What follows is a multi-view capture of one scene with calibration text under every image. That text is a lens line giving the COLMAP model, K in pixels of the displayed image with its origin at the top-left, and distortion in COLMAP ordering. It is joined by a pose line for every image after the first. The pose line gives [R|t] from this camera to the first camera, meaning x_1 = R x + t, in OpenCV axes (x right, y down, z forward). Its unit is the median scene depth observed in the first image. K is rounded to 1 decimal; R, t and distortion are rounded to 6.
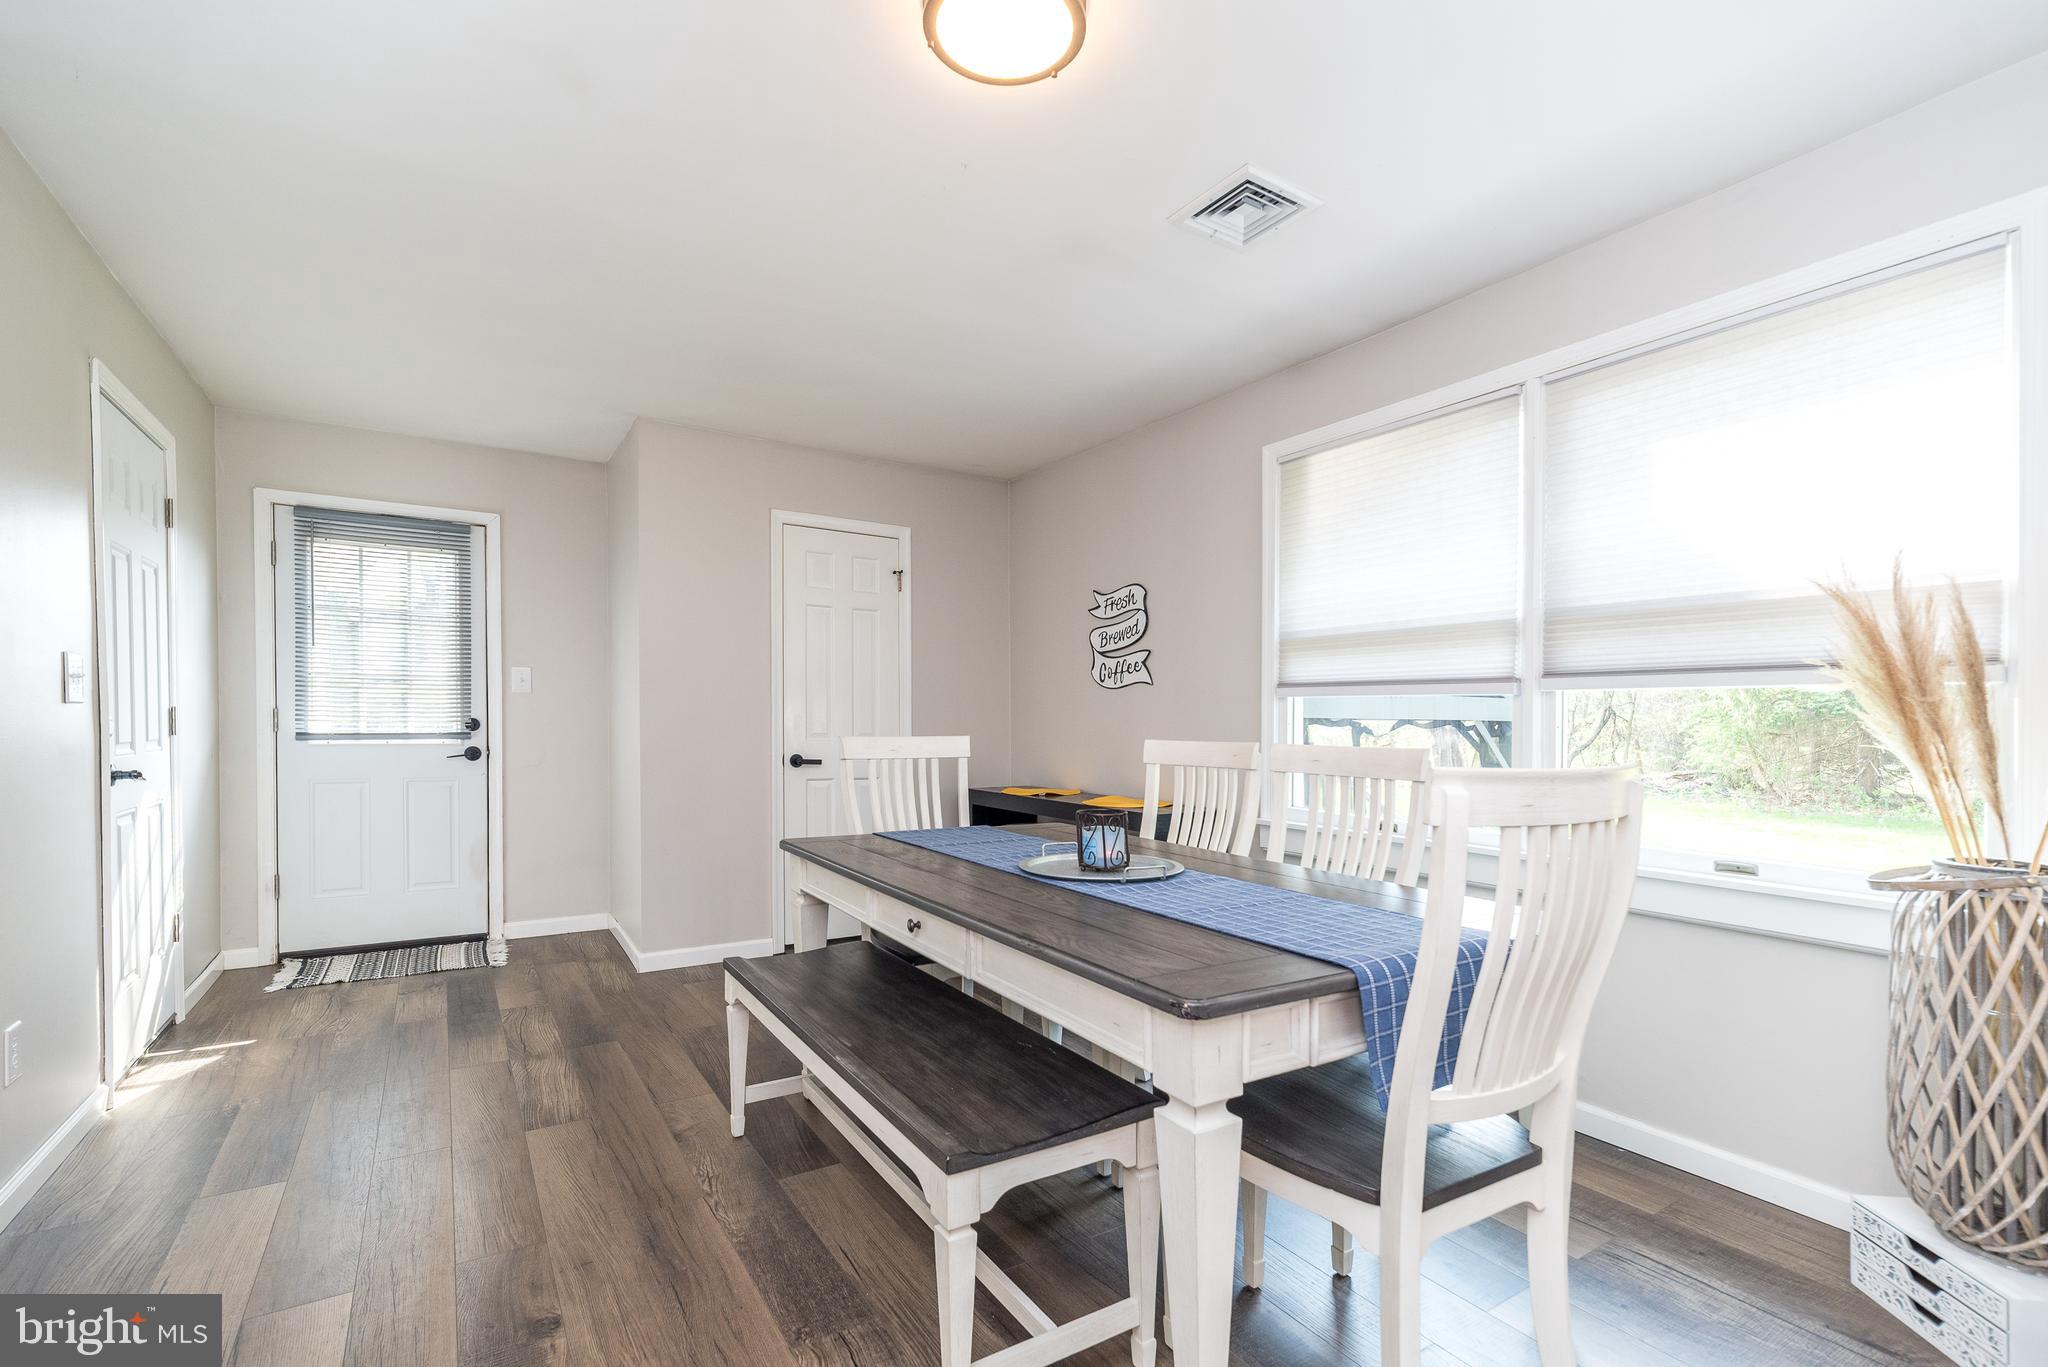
lens RADIAL K [[902.5, 0, 1016.2], [0, 902.5, 746.0], [0, 0, 1]] dist [0.000711, -0.000048]
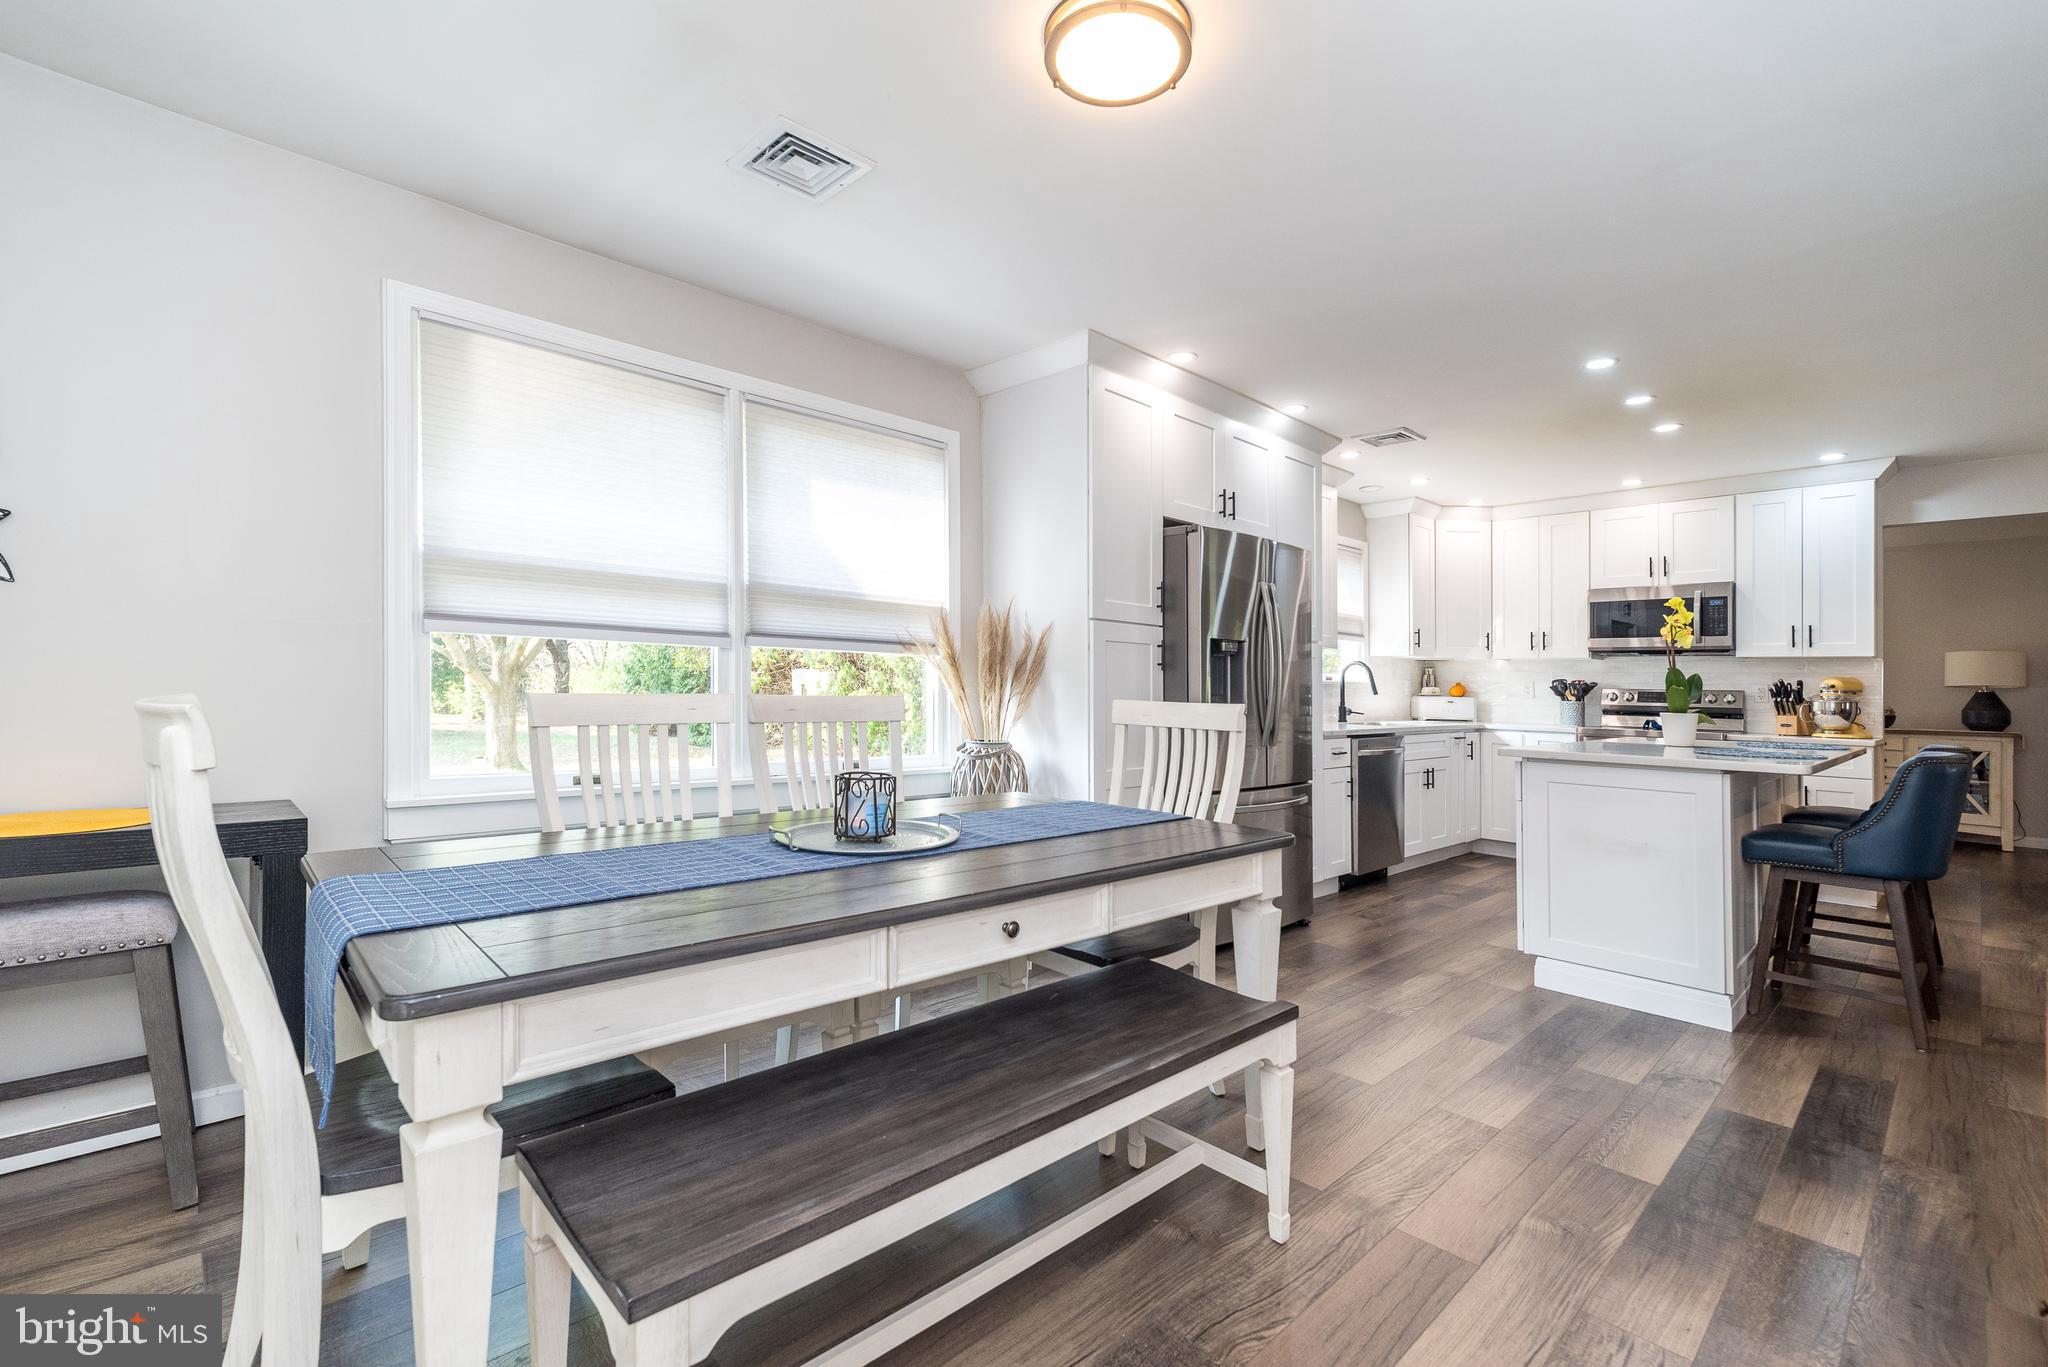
lens RADIAL K [[898.2, 0, 1018.9], [0, 898.2, 653.3], [0, 0, 1]] dist [0.001146, -0.000006]
pose [[-0.194660, 0.018747, 0.980692, -0.546124], [0.002510, 0.999824, -0.018614, -0.021741], [-0.980868, -0.001162, -0.194673, 0.683759]]
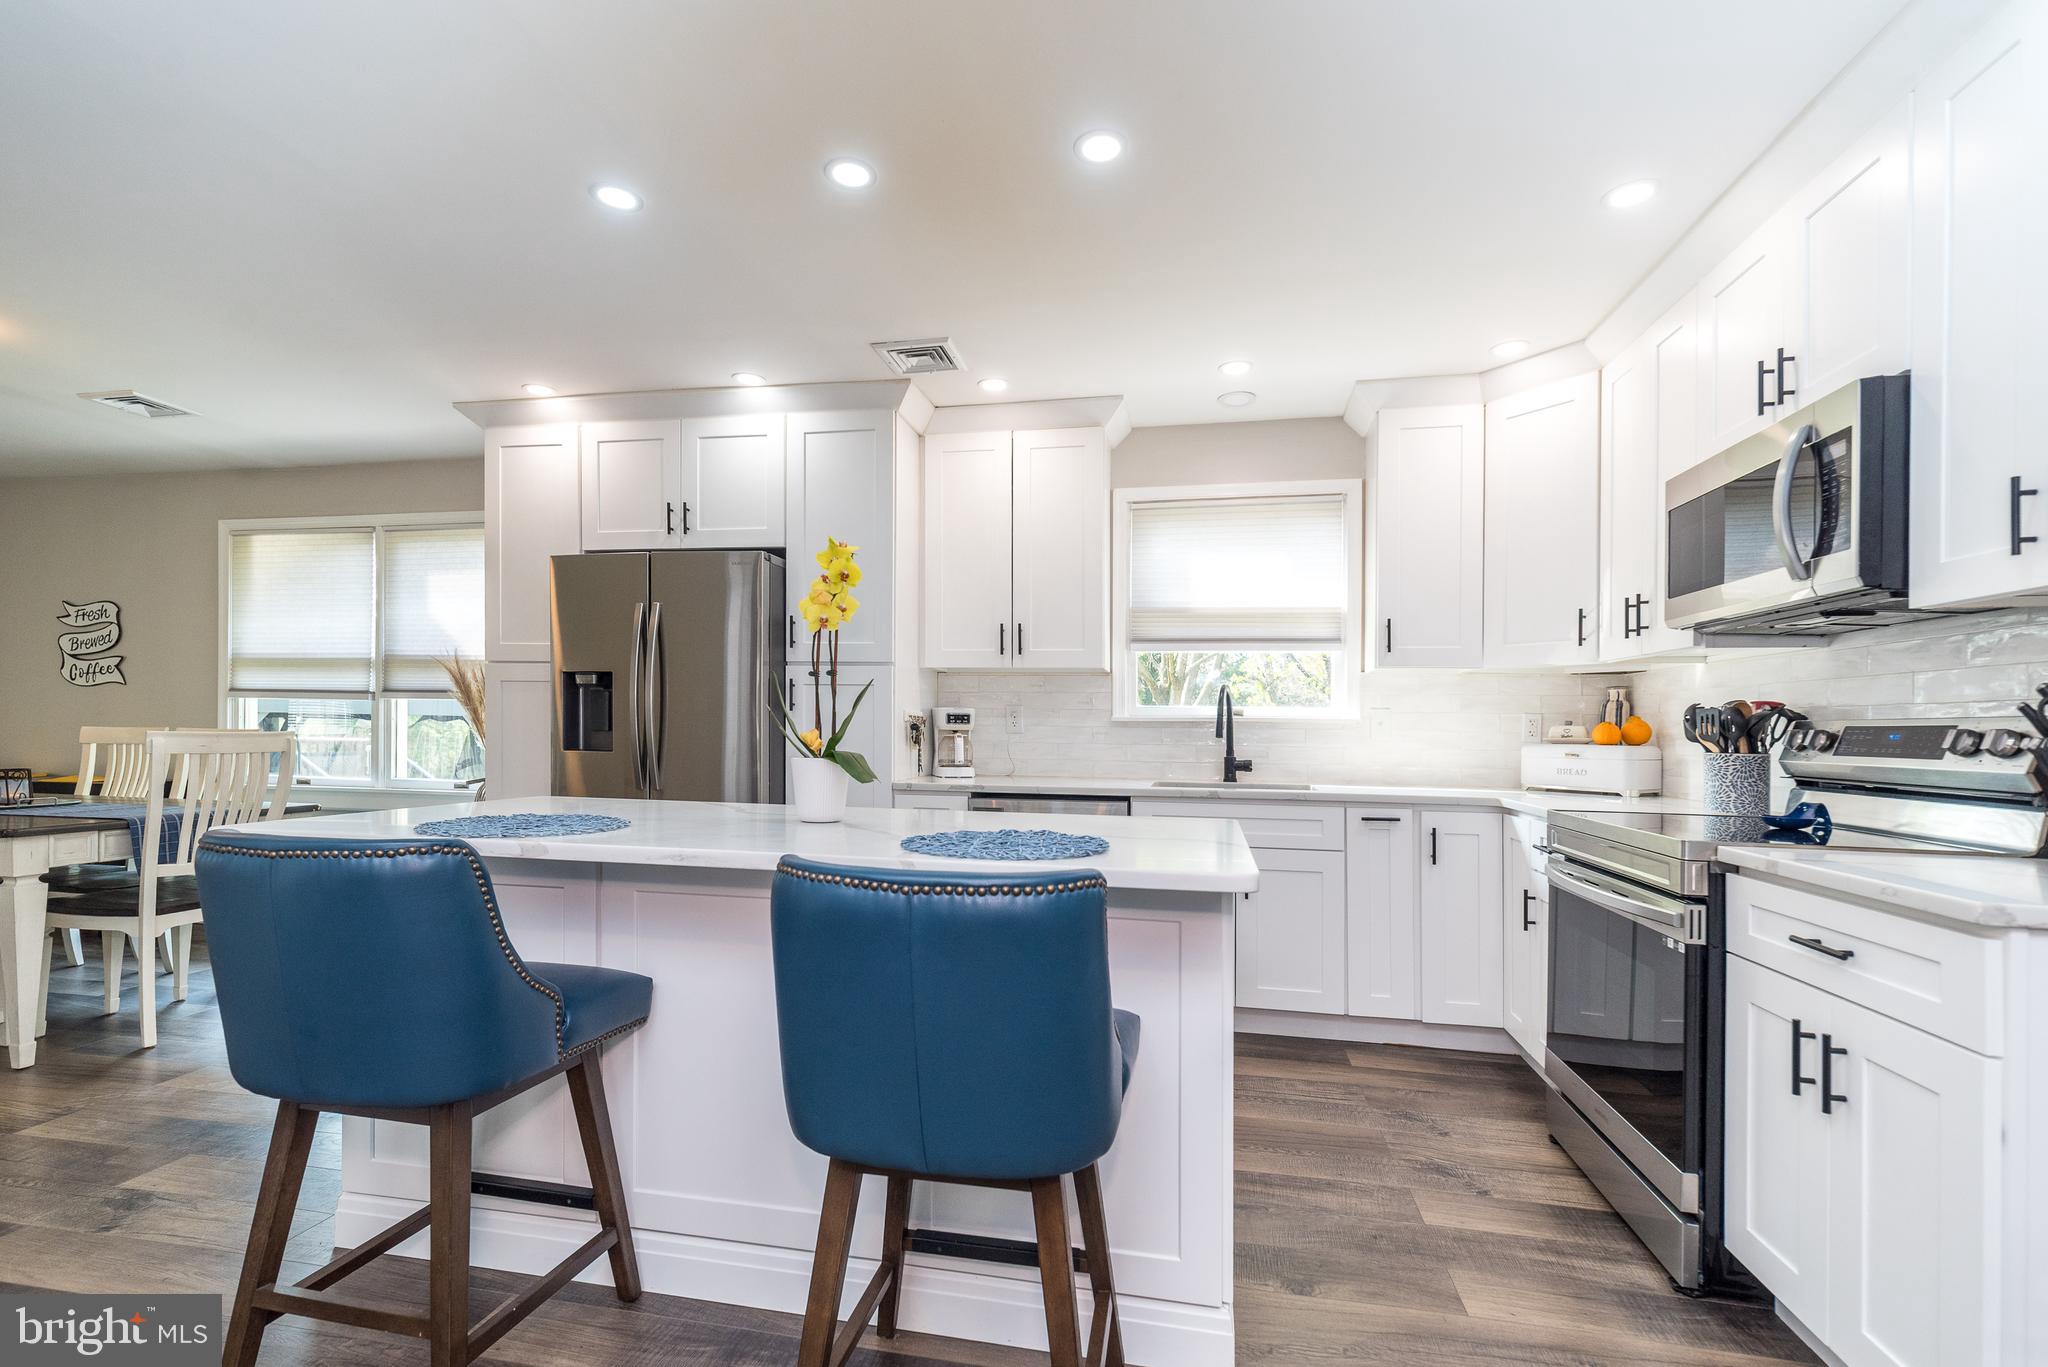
lens RADIAL K [[910.8, 0, 1024.4], [0, 910.8, 726.6], [0, 0, 1]] dist [0.001651, -0.000034]
pose [[0.681054, -0.001851, 0.732231, 0.091466], [0.013841, 0.999851, -0.010346, 0.024765], [-0.732102, 0.017181, 0.680978, -0.937799]]
